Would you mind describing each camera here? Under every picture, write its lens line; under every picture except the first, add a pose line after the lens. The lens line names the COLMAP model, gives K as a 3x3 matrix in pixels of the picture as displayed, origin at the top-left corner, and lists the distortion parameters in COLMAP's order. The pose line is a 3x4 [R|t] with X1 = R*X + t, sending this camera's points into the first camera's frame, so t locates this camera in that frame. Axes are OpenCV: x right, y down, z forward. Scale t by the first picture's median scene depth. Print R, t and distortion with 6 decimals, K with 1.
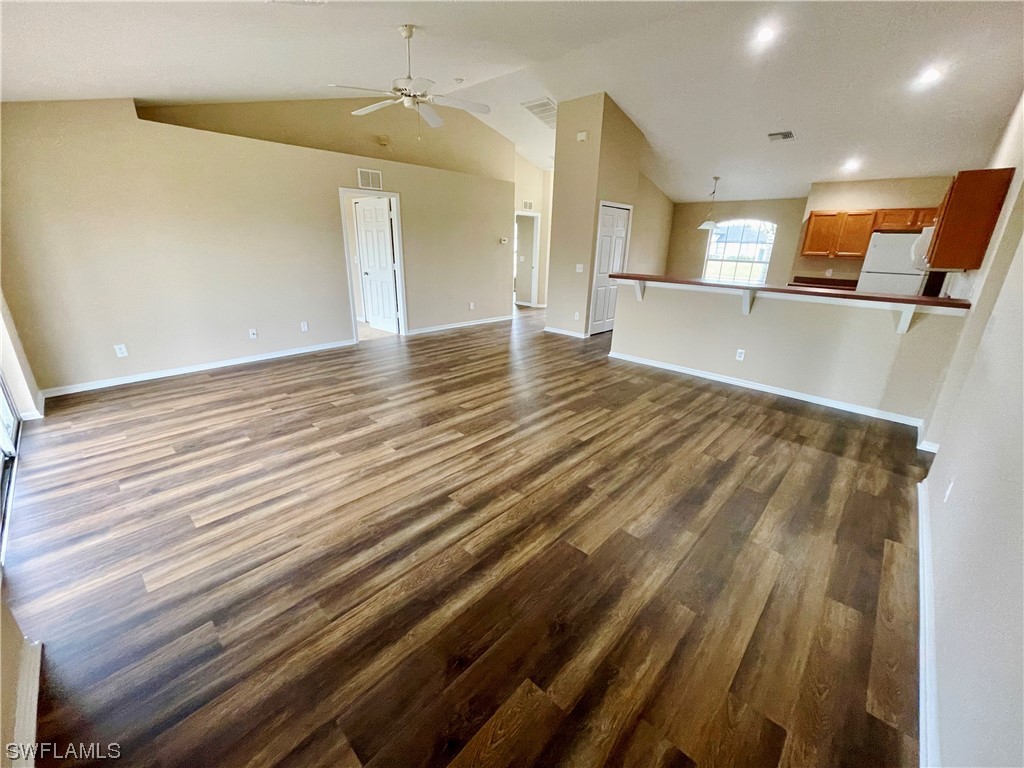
lens RADIAL K [[408.4, 0, 511.6], [0, 408.4, 380.2], [0, 0, 1]] dist [0.000068, 0.000026]
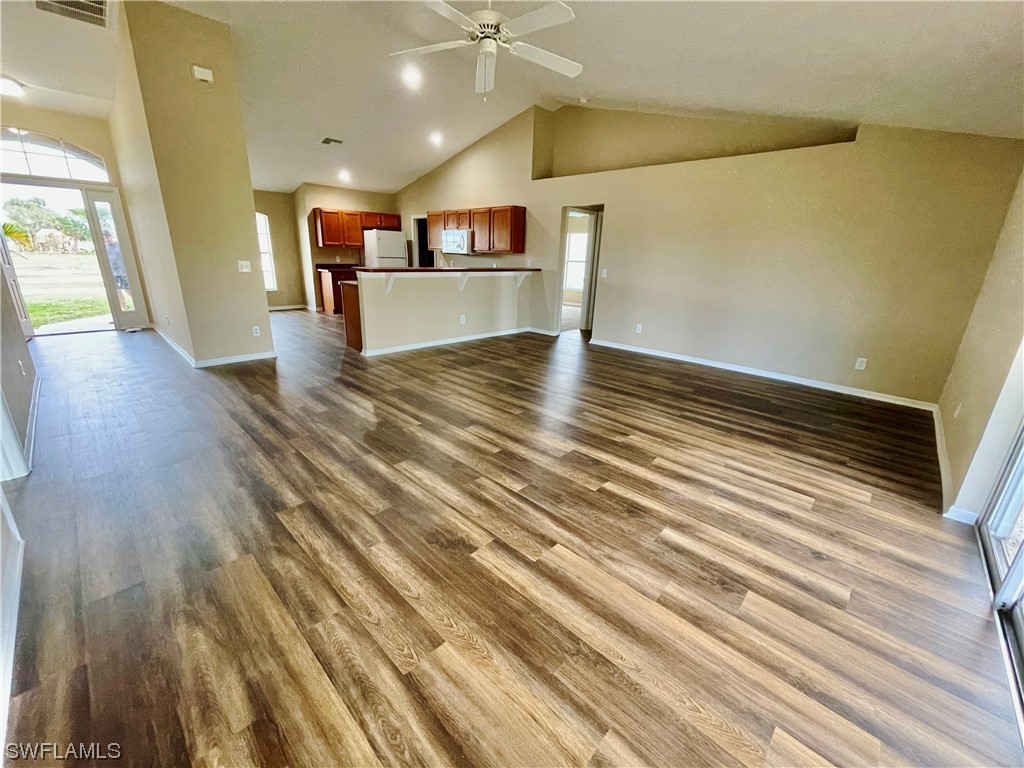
lens RADIAL K [[414.8, 0, 512.3], [0, 414.8, 372.0], [0, 0, 1]] dist [0.001217, 0.000007]
pose [[0.004202, -0.296161, 0.955129, -1.275963], [0.287258, 0.915238, 0.282528, -0.375962], [-0.957844, 0.273181, 0.088920, 1.159046]]
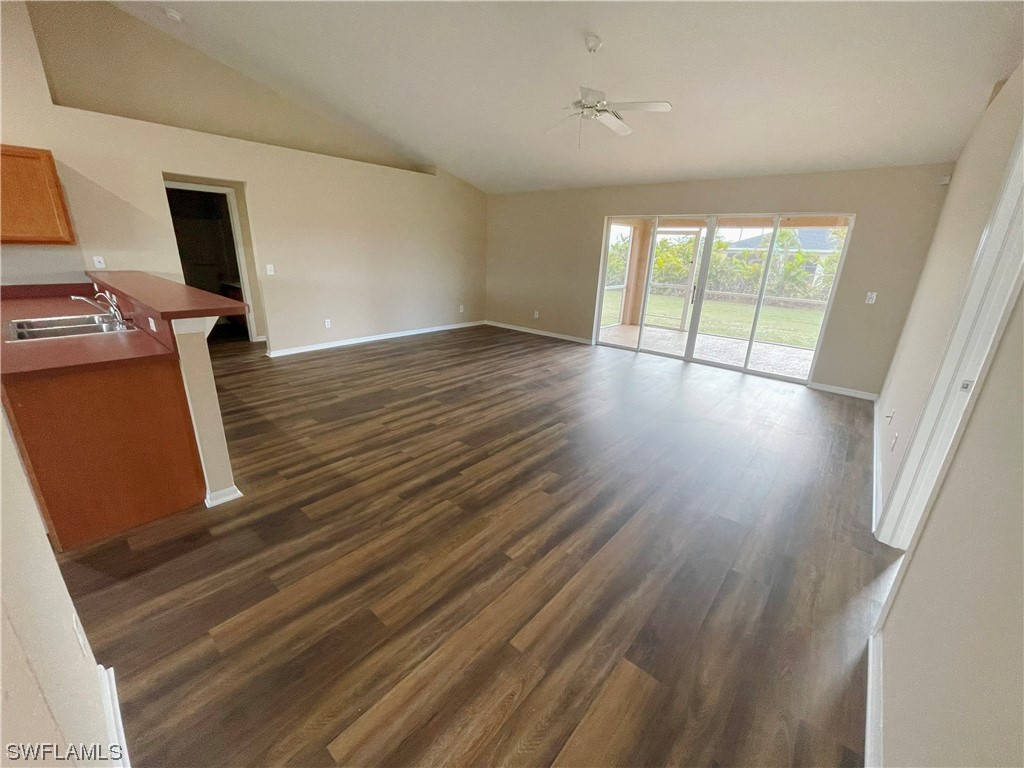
lens RADIAL K [[408.4, 0, 511.6], [0, 408.4, 380.2], [0, 0, 1]] dist [0.000068, 0.000026]
pose [[-0.997407, -0.040806, -0.059285, -0.029271], [-0.068116, 0.801203, 0.594504, -0.814293], [0.023240, 0.597000, -0.801904, 2.423223]]
